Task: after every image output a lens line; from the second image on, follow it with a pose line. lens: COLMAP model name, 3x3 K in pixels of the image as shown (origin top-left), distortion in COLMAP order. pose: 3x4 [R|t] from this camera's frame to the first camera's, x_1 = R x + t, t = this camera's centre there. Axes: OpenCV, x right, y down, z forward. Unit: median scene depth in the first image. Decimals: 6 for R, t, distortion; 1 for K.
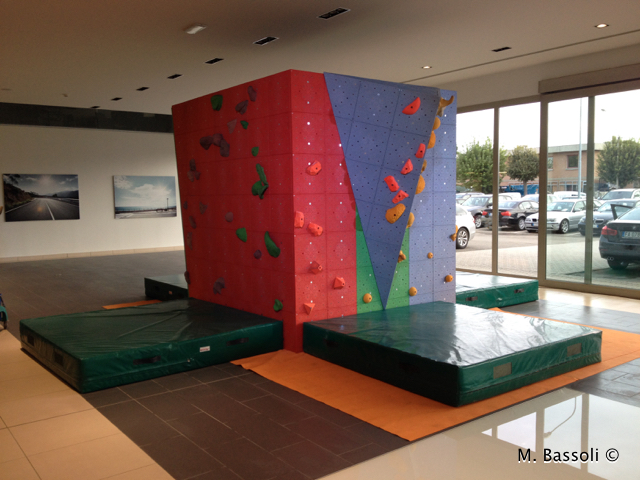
lens RADIAL K [[598.3, 0, 321.7], [0, 598.3, 242.4], [0, 0, 1]] dist [0.132281, -0.289585]
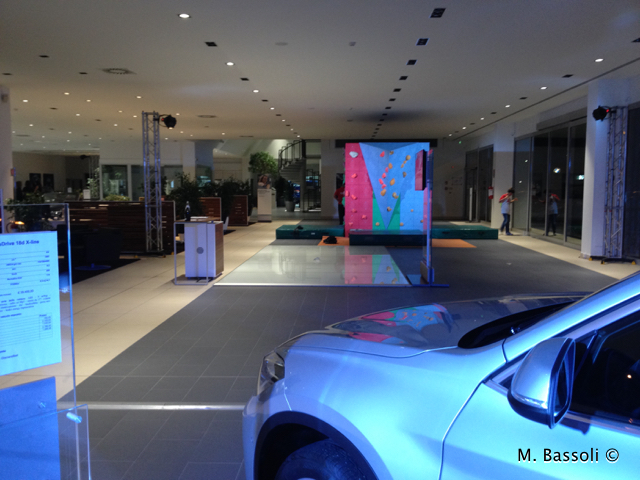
lens RADIAL K [[598.3, 0, 321.7], [0, 598.3, 242.4], [0, 0, 1]] dist [0.132281, -0.289585]
pose [[0.768757, 0.071280, -0.635556, 1.081556], [-0.059928, 0.997426, 0.039378, 0.056939], [0.636727, 0.007815, 0.771050, -0.827315]]
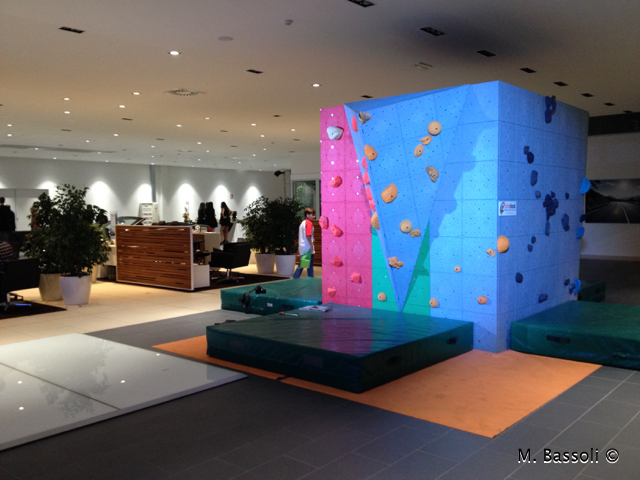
lens RADIAL K [[598.3, 0, 321.7], [0, 598.3, 242.4], [0, 0, 1]] dist [0.132281, -0.289585]
pose [[0.209054, 0.070908, -0.975330, 0.762208], [-0.071624, 0.995799, 0.057044, -0.041951], [0.975278, 0.057931, 0.213255, 0.445876]]
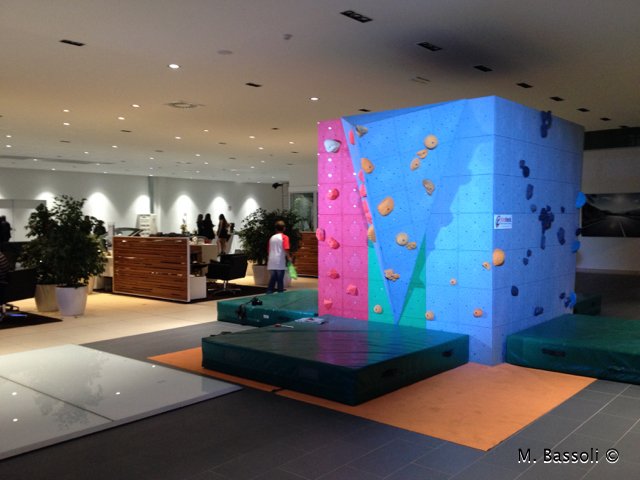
lens RADIAL K [[598.3, 0, 321.7], [0, 598.3, 242.4], [0, 0, 1]] dist [0.132281, -0.289585]
pose [[0.212029, 0.052126, -0.975872, 0.764551], [-0.077136, 0.996354, 0.036461, -0.042063], [0.974214, 0.067545, 0.215277, 0.447041]]
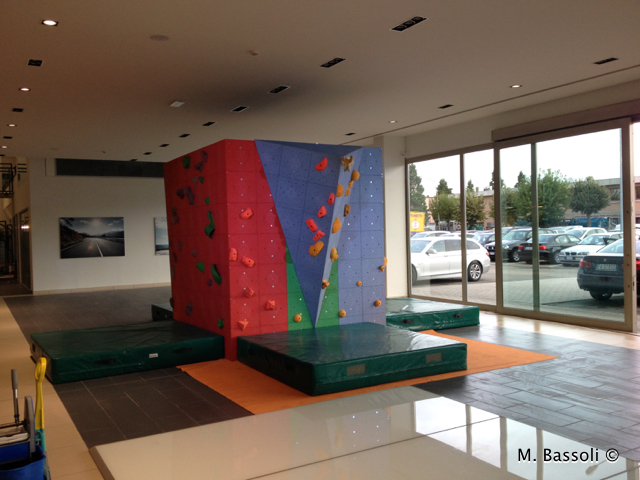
lens RADIAL K [[598.3, 0, 321.7], [0, 598.3, 242.4], [0, 0, 1]] dist [0.132281, -0.289585]
pose [[0.992236, -0.009842, -0.123978, 0.189303], [0.002595, 0.998285, -0.058476, 0.006906], [0.124341, 0.057700, 0.990560, -0.146411]]
